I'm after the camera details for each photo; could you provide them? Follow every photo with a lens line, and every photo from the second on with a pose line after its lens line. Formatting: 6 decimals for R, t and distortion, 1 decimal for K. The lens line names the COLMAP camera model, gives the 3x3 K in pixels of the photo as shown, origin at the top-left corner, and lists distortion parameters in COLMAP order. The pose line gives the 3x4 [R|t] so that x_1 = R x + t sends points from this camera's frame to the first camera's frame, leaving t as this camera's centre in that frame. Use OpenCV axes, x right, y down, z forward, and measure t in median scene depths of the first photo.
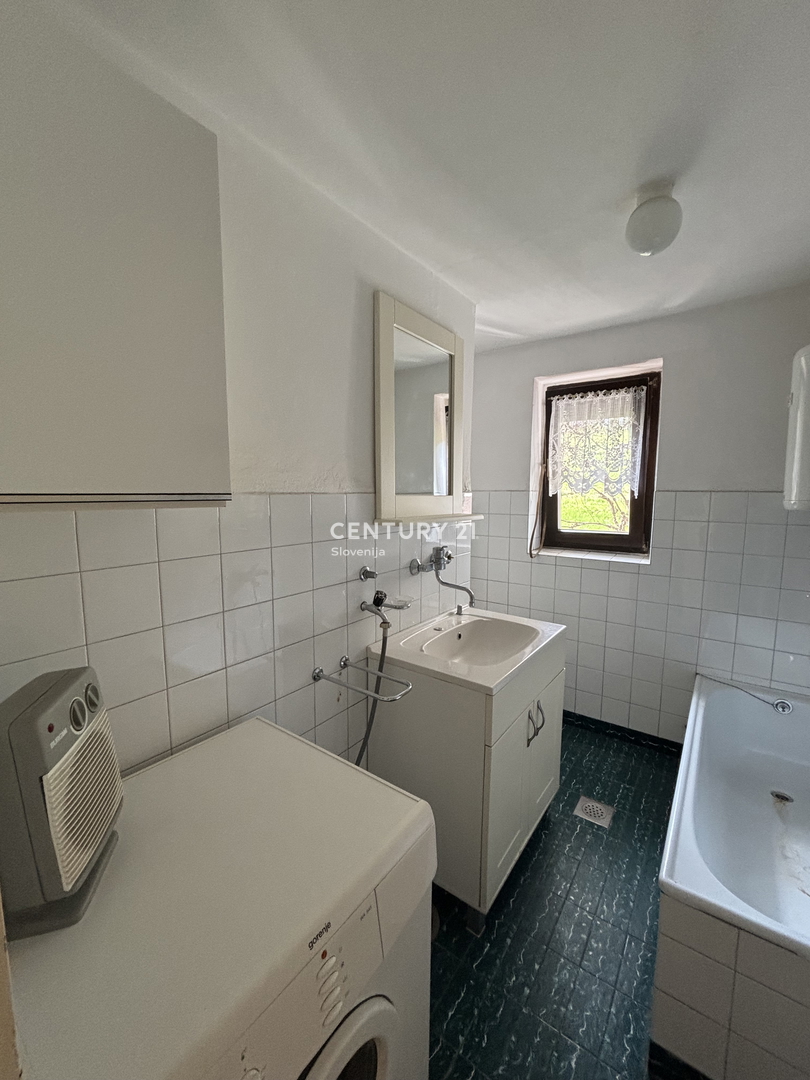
lens RADIAL K [[439.0, 0, 406.6], [0, 439.0, 540.7], [0, 0, 1]] dist [0.000628, 0.003651]
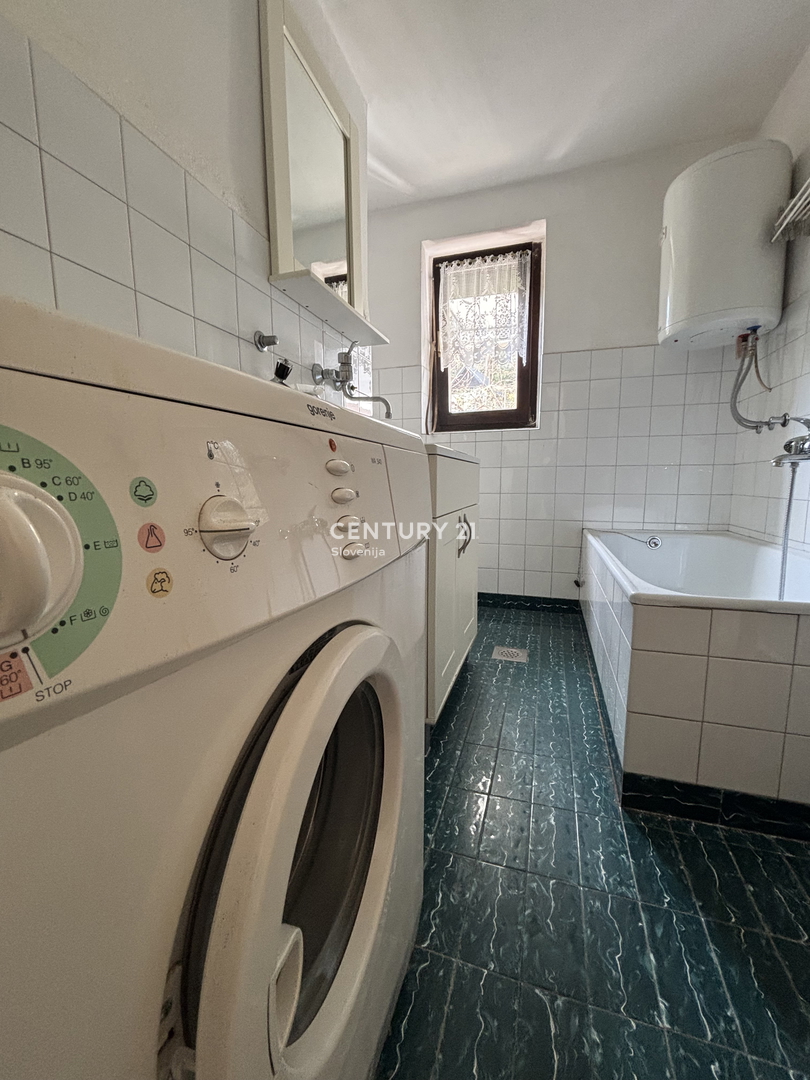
lens RADIAL K [[439.0, 0, 404.6], [0, 439.0, 538.5], [0, 0, 1]] dist [0.000628, 0.003651]
pose [[0.950509, -0.046555, 0.307189, -0.070770], [0.042130, 0.998891, 0.021024, 0.271118], [-0.307827, -0.007042, 0.951416, 0.118676]]
